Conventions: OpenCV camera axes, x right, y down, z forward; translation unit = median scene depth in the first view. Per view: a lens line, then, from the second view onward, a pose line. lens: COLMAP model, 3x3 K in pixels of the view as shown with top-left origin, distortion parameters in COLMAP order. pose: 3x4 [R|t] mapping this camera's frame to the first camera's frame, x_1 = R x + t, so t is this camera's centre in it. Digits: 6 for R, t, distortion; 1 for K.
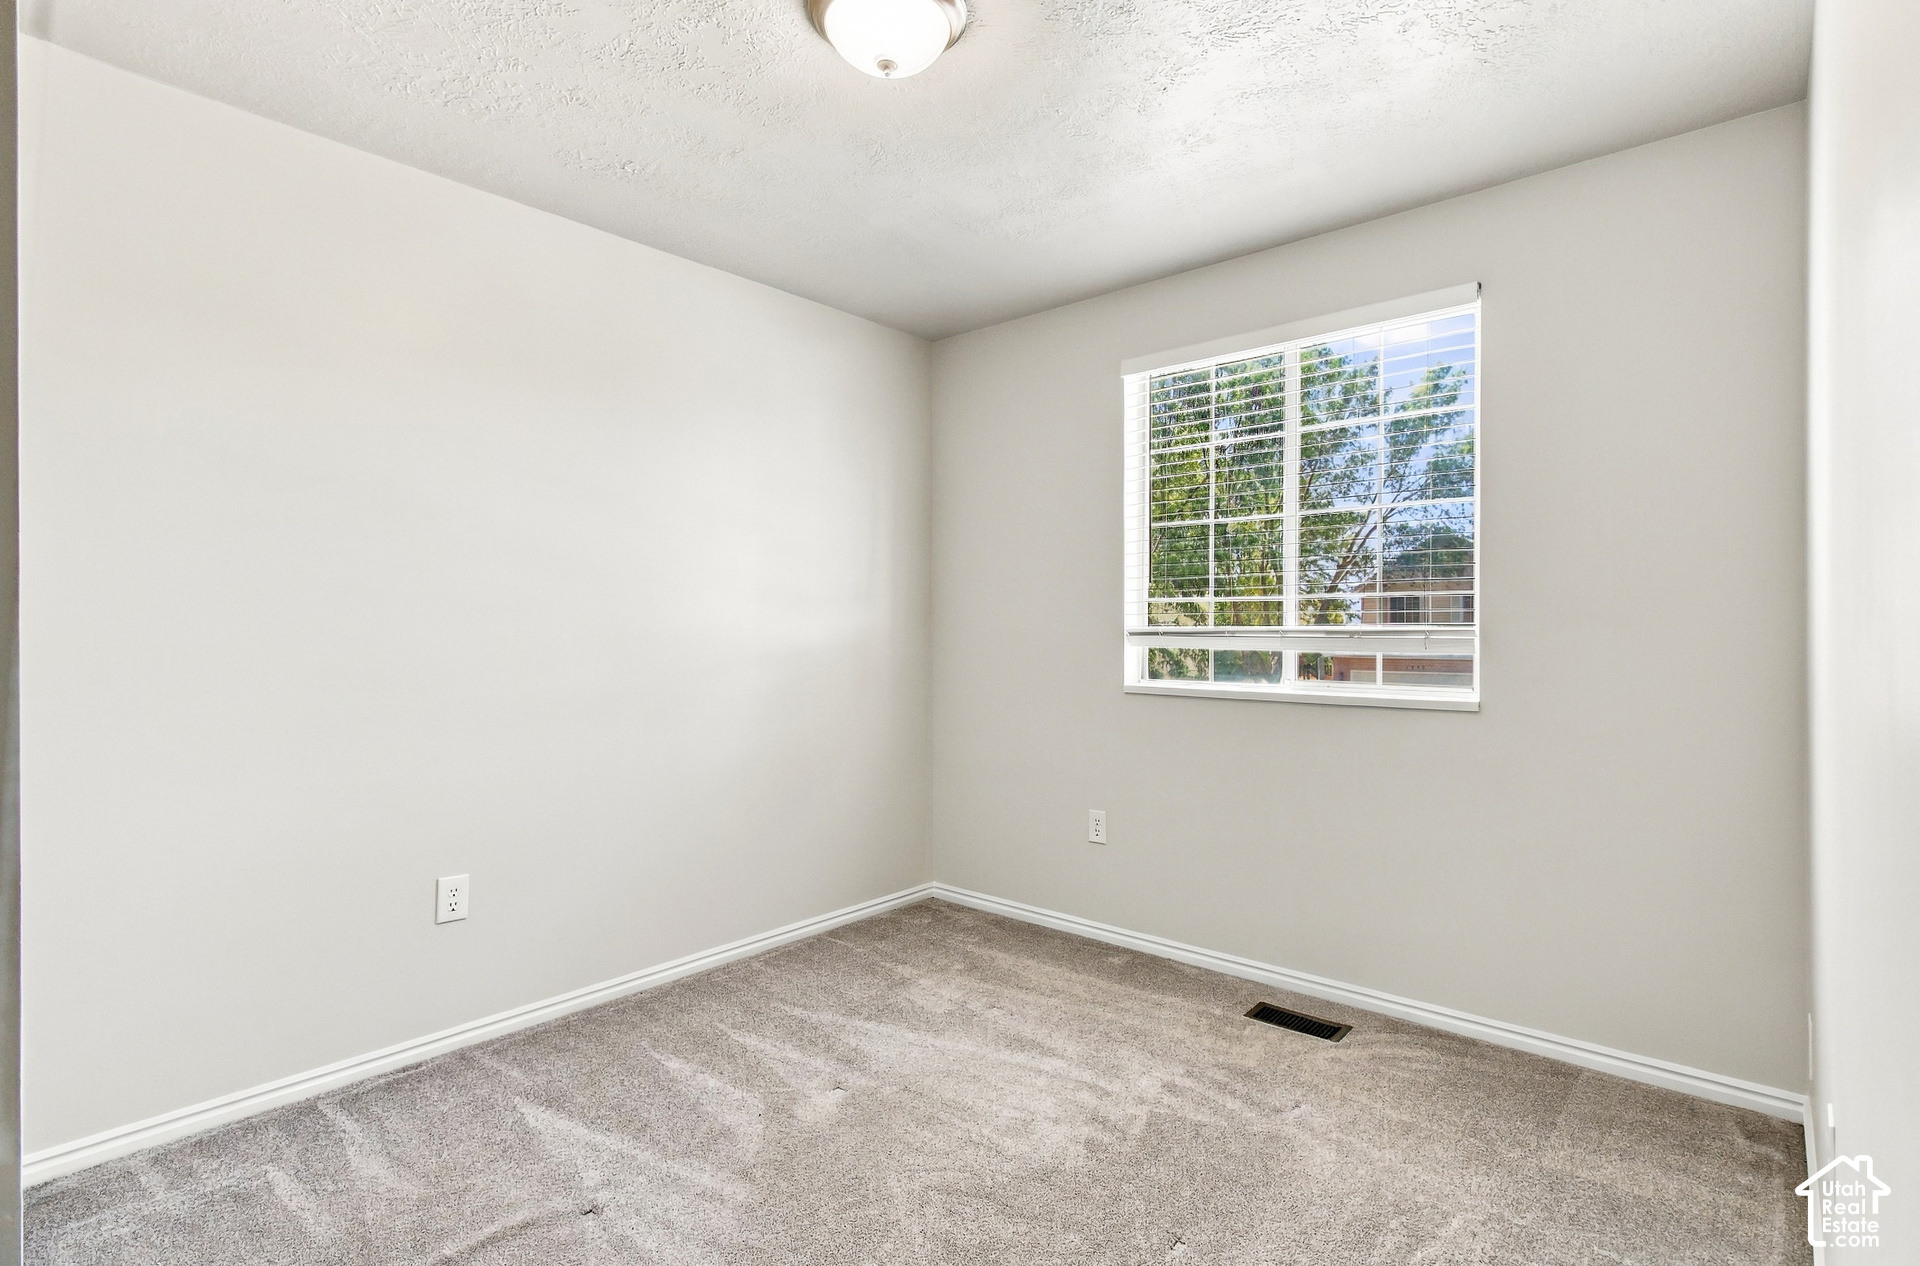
lens RADIAL K [[914.3, 0, 963.5], [0, 914.3, 634.8], [0, 0, 1]] dist [0.001219, 0.000100]
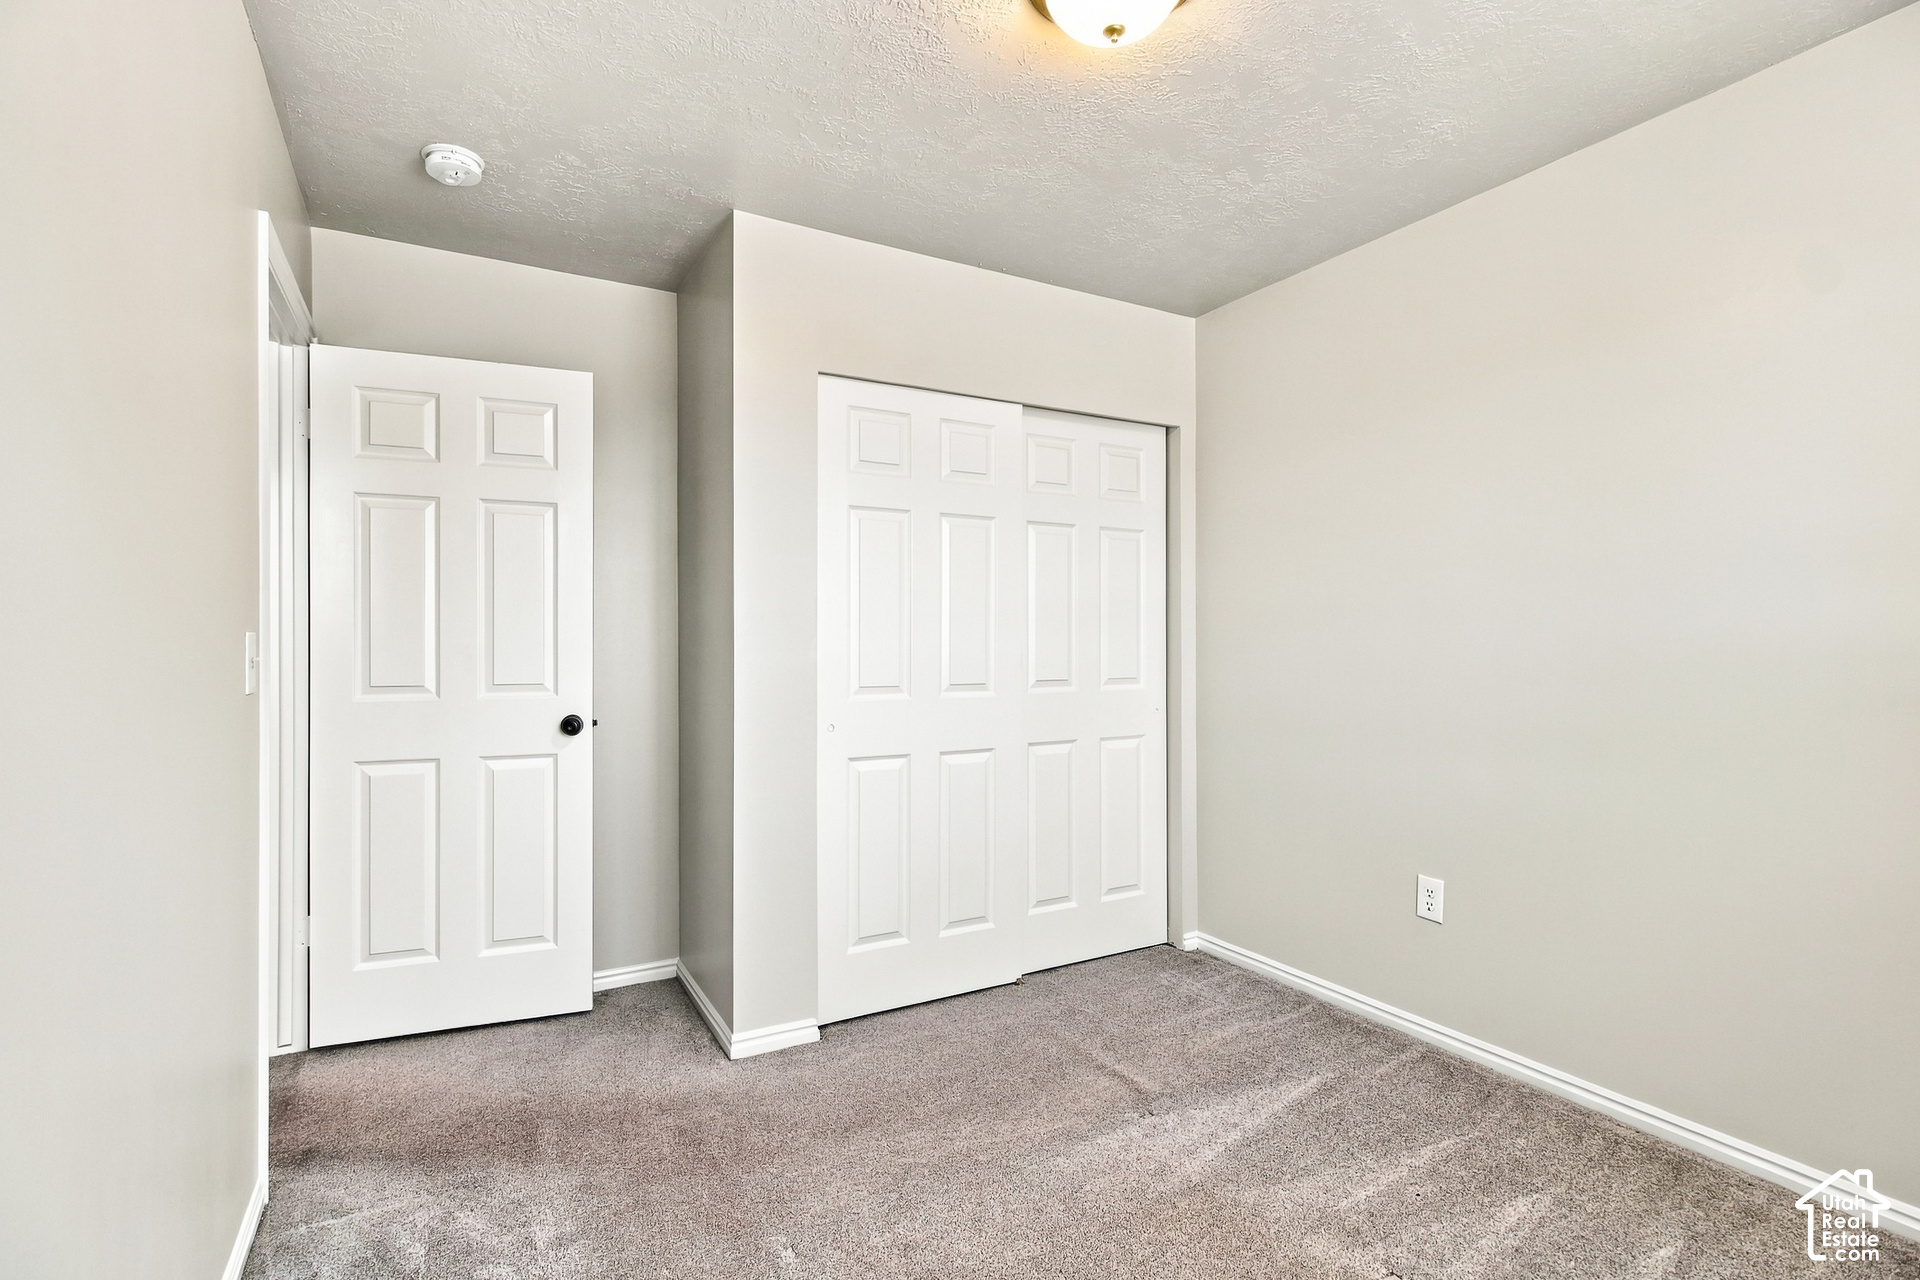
lens RADIAL K [[912.3, 0, 956.8], [0, 912.3, 638.1], [0, 0, 1]] dist [0.000240, 0.001527]
pose [[-0.341830, -0.007751, -0.939730, 0.617968], [0.003585, 0.999948, -0.009551, -0.003544], [0.939755, -0.006633, -0.341784, 0.852077]]
